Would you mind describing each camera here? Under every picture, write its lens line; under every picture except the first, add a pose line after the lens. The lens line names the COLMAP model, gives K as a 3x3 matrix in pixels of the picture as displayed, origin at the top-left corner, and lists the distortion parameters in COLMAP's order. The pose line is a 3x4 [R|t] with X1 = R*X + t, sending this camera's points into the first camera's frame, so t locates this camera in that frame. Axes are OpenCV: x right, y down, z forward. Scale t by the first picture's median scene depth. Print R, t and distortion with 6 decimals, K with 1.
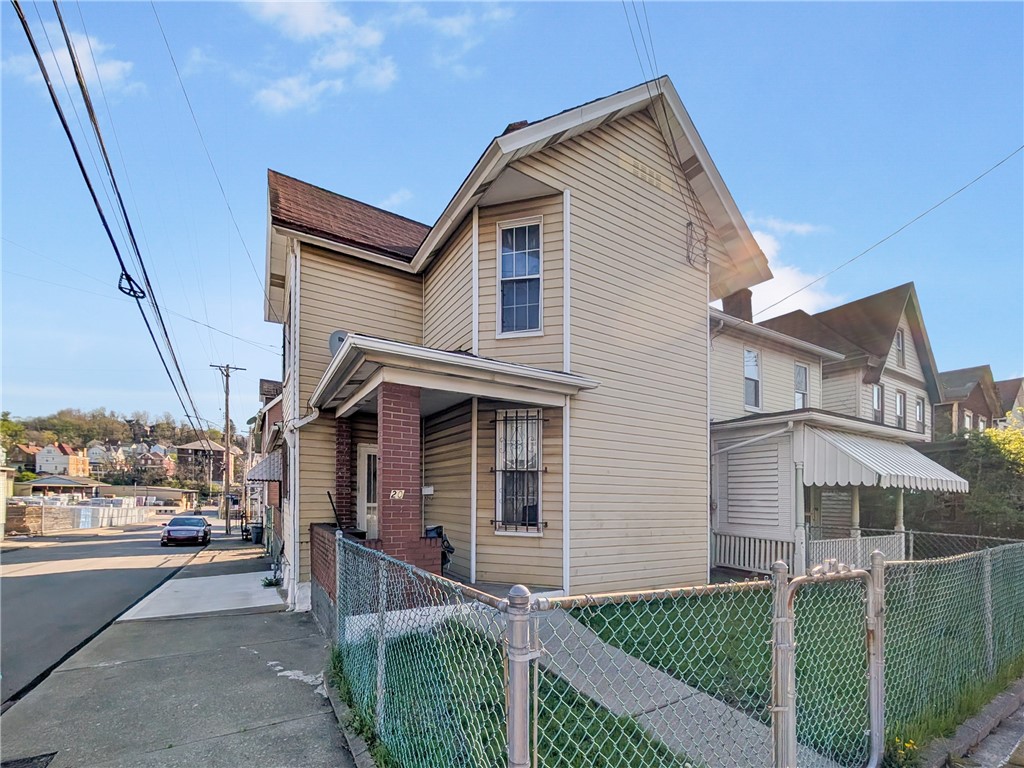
lens RADIAL K [[436.6, 0, 515.1], [0, 436.6, 503.5], [0, 0, 1]] dist [0.002525, -0.000411]
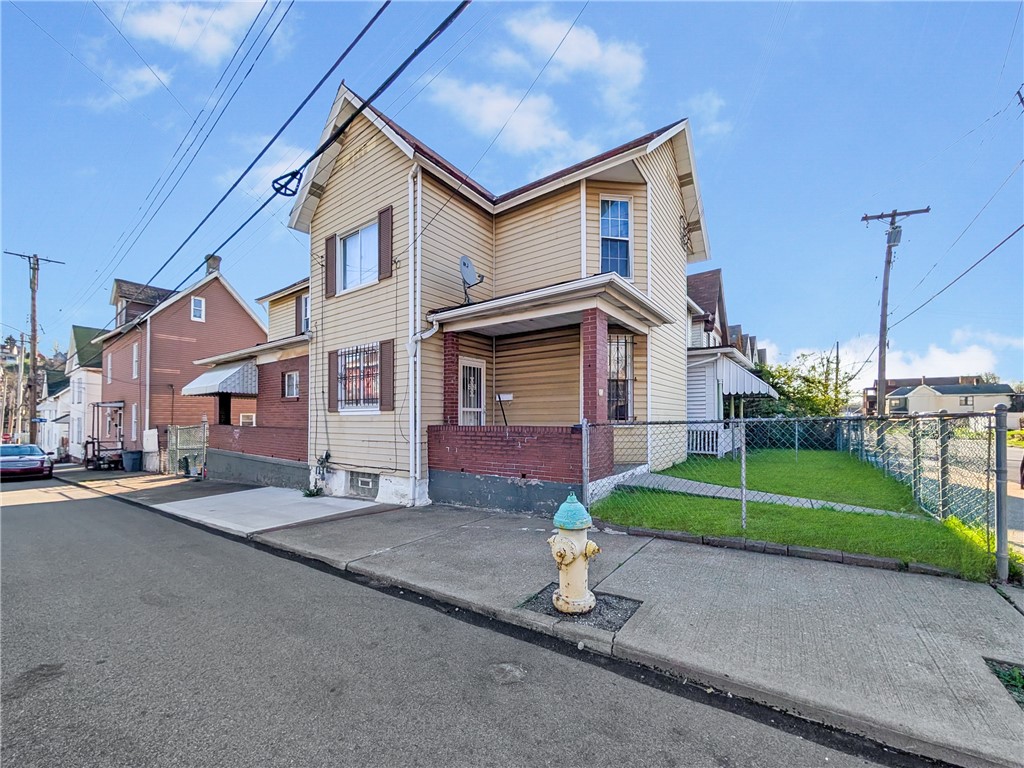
lens RADIAL K [[385.2, 0, 525.1], [0, 385.2, 425.1], [0, 0, 1]] dist [0.002058, -0.000392]
pose [[0.918801, -0.029819, 0.393593, -0.632799], [0.026570, 0.999553, 0.013702, 0.037910], [-0.393826, -0.002132, 0.919183, 0.002163]]
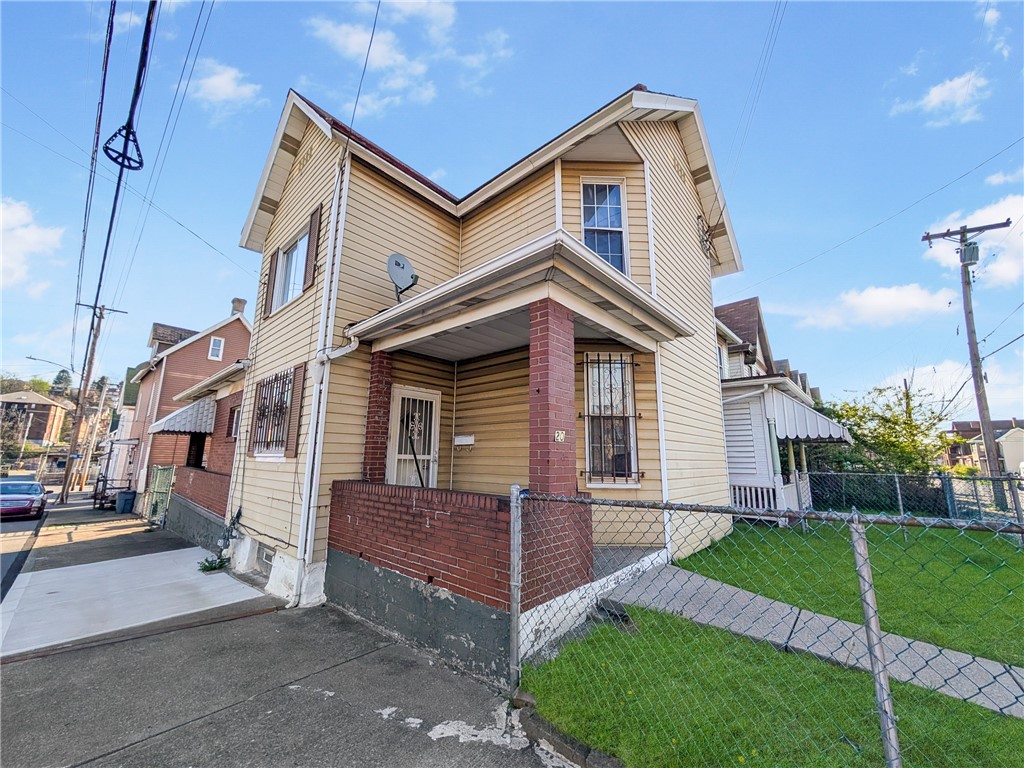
lens RADIAL K [[385.2, 0, 519.8], [0, 385.2, 391.8], [0, 0, 1]] dist [0.002058, -0.000392]
pose [[0.955659, 0.041874, 0.291483, -0.361497], [0.011038, 0.984049, -0.177556, 0.015187], [-0.294268, 0.172900, 0.939953, 0.235977]]
